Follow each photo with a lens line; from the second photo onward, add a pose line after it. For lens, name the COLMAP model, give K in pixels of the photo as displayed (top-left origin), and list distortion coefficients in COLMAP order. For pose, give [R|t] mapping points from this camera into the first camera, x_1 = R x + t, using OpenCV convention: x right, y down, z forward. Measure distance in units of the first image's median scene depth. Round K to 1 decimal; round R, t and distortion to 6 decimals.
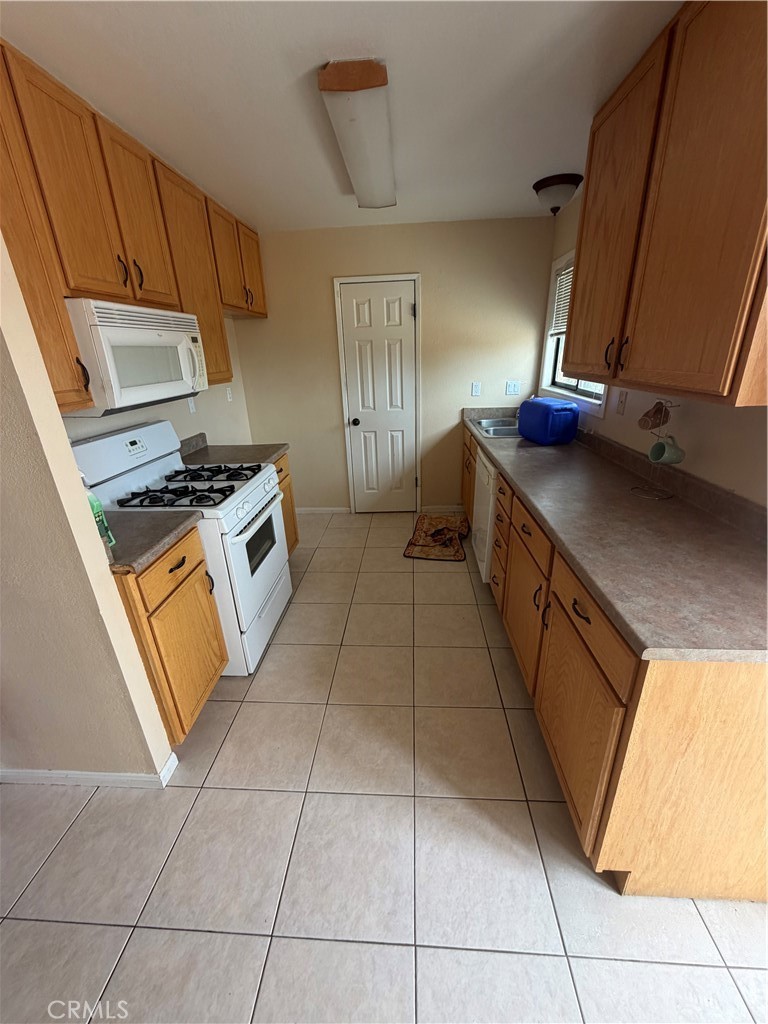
lens RADIAL K [[406.9, 0, 384.0], [0, 406.9, 512.0], [0, 0, 1]] dist [-0.000303, -0.000126]
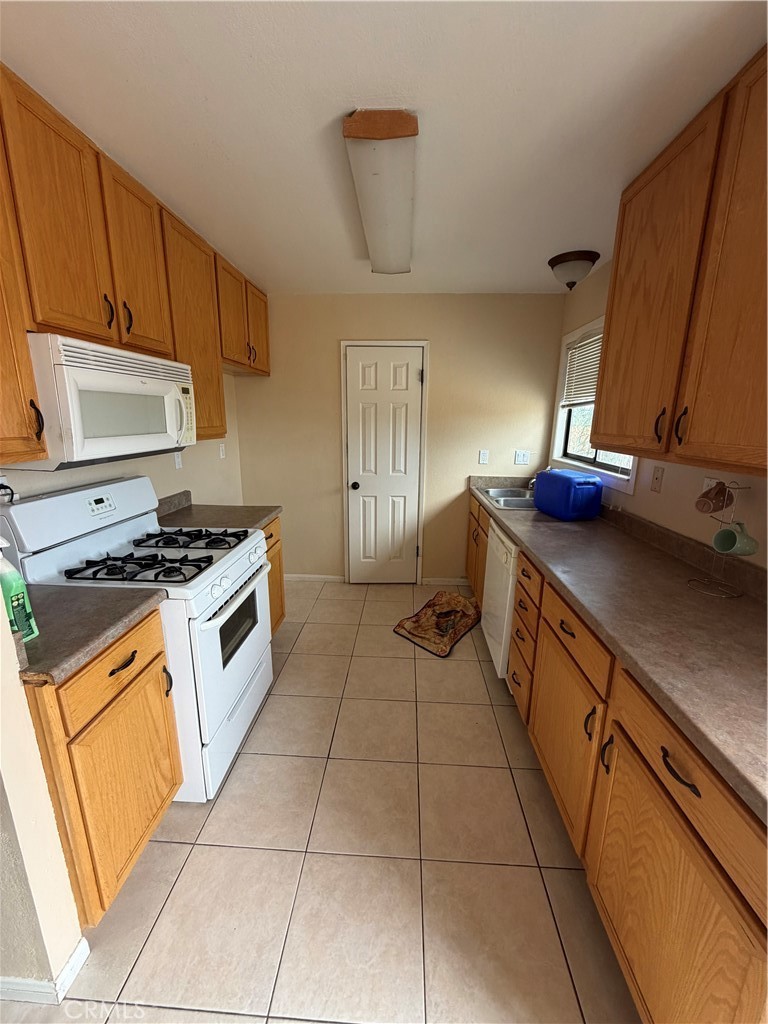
lens RADIAL K [[399.8, 0, 380.9], [0, 399.8, 510.4], [0, 0, 1]] dist [-0.000593, 0.000231]
pose [[0.999012, 0.041923, 0.014754, -0.035724], [-0.039264, 0.988068, -0.148928, -0.047115], [-0.020821, 0.148201, 0.988738, 0.155806]]
